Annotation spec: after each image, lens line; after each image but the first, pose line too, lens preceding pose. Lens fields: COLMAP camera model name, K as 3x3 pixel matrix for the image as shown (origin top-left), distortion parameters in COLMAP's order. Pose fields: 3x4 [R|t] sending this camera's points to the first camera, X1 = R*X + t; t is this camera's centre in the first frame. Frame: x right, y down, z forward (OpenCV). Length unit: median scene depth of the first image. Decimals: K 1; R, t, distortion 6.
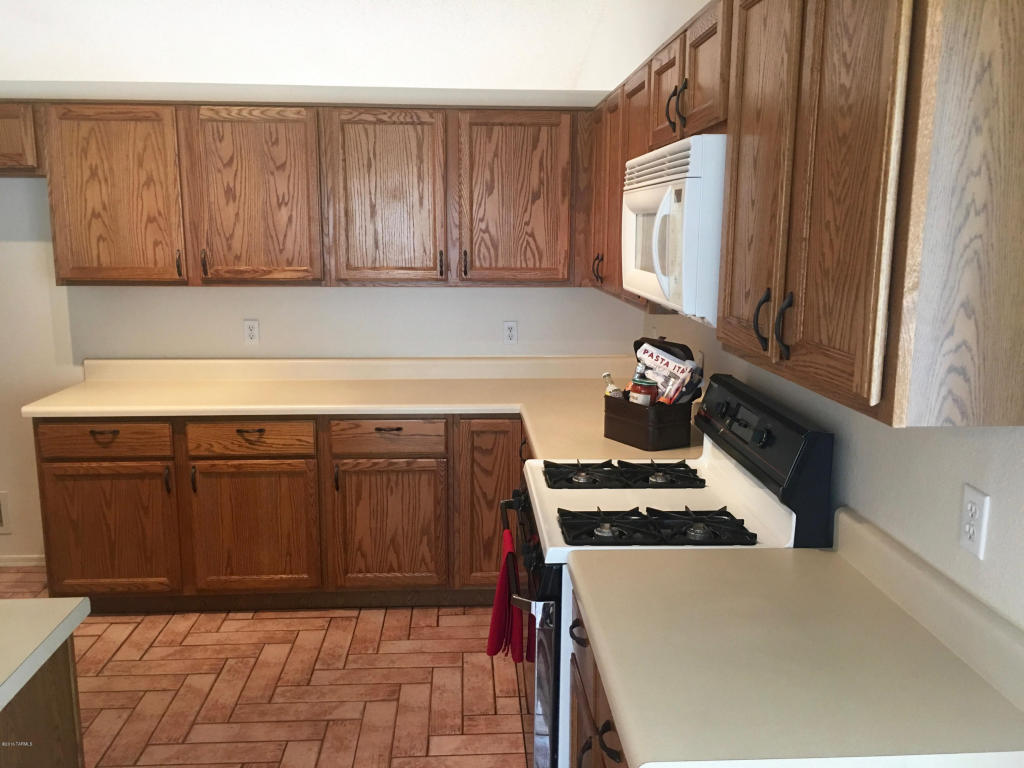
lens RADIAL K [[880.3, 0, 511.6], [0, 880.3, 373.1], [0, 0, 1]] dist [0.072196, -0.112133]
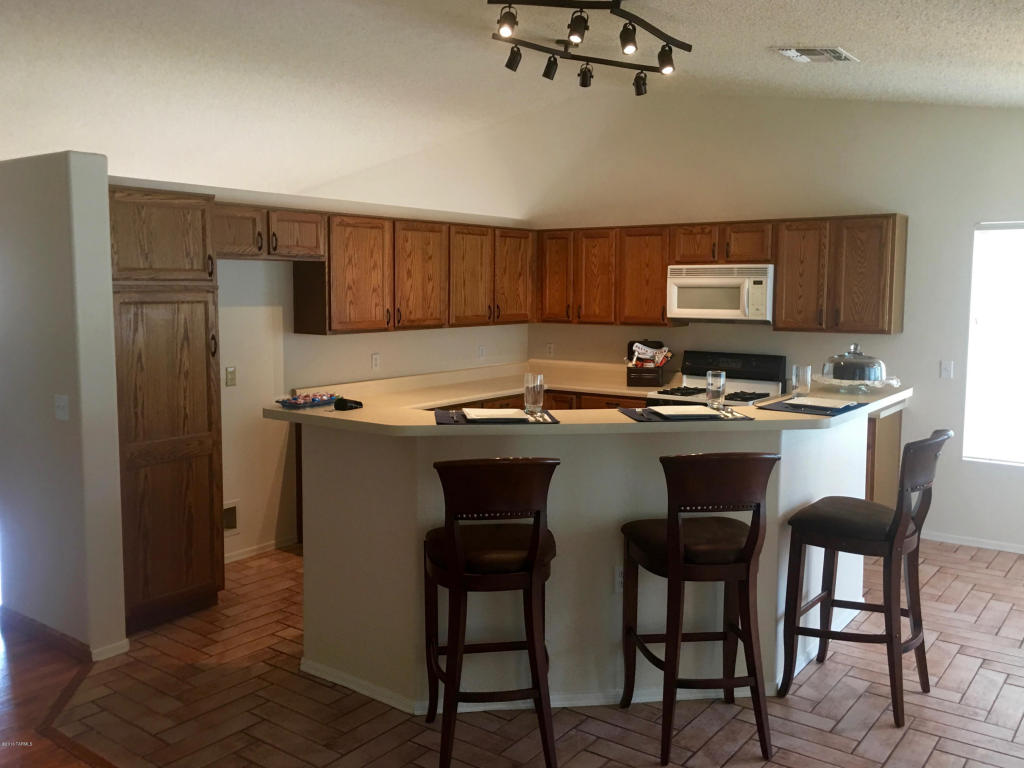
lens RADIAL K [[880.3, 0, 511.6], [0, 880.3, 373.1], [0, 0, 1]] dist [0.072196, -0.112133]
pose [[0.653206, -0.079410, 0.753005, -1.431176], [0.125691, 0.992060, -0.004412, 0.010080], [-0.746675, 0.097528, 0.658000, -0.189593]]
